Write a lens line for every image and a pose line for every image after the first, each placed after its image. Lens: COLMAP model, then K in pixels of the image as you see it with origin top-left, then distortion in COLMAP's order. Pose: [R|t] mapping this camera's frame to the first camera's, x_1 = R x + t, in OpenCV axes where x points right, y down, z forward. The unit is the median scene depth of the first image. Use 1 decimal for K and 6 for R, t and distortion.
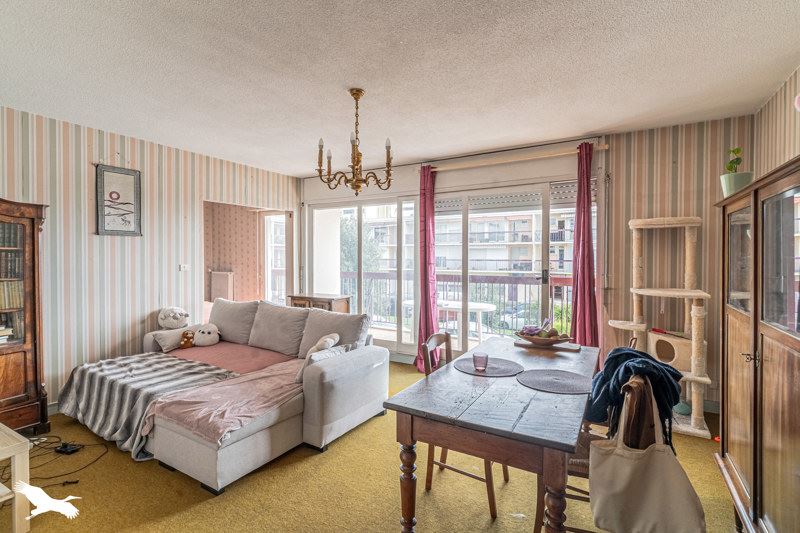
lens RADIAL K [[390.8, 0, 397.8], [0, 390.8, 262.6], [0, 0, 1]] dist [-0.000219, 0.000141]
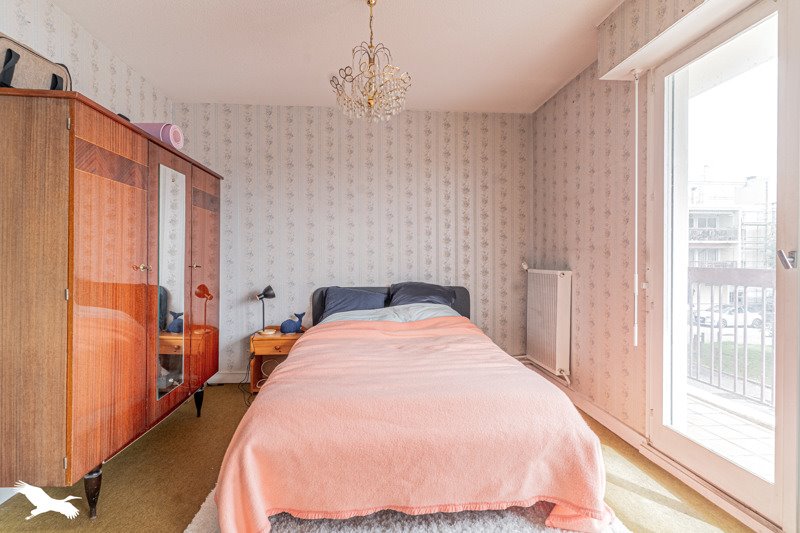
lens RADIAL K [[390.9, 0, 385.5], [0, 390.9, 261.5], [0, 0, 1]] dist [0.002601, 0.000018]
pose [[0.570213, 0.001121, -0.821496, -0.494594], [-0.010889, 0.999922, -0.006193, 0.048438], [0.821425, 0.012477, 0.570181, 1.506450]]
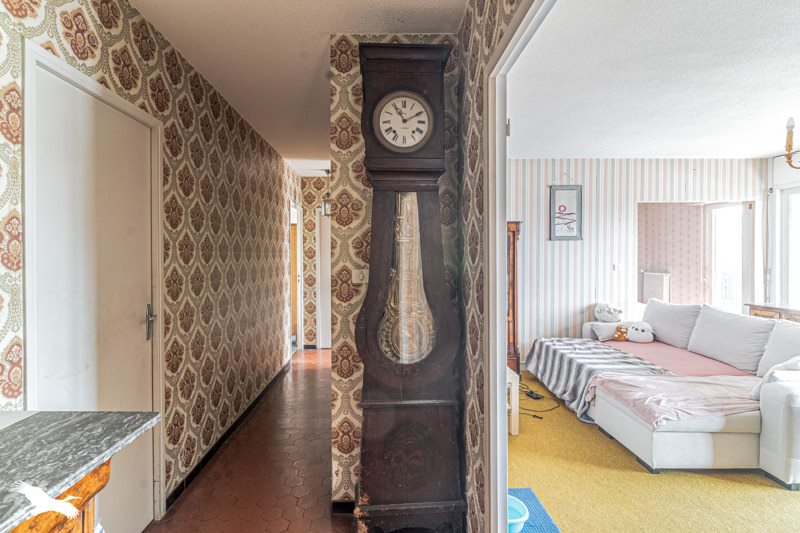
lens RADIAL K [[390.9, 0, 385.5], [0, 390.9, 261.5], [0, 0, 1]] dist [0.002601, 0.000018]
pose [[0.518457, 0.006211, -0.855081, 0.060882], [-0.009038, 0.999958, 0.001783, 0.001415], [0.855056, 0.006804, 0.518491, -0.150524]]
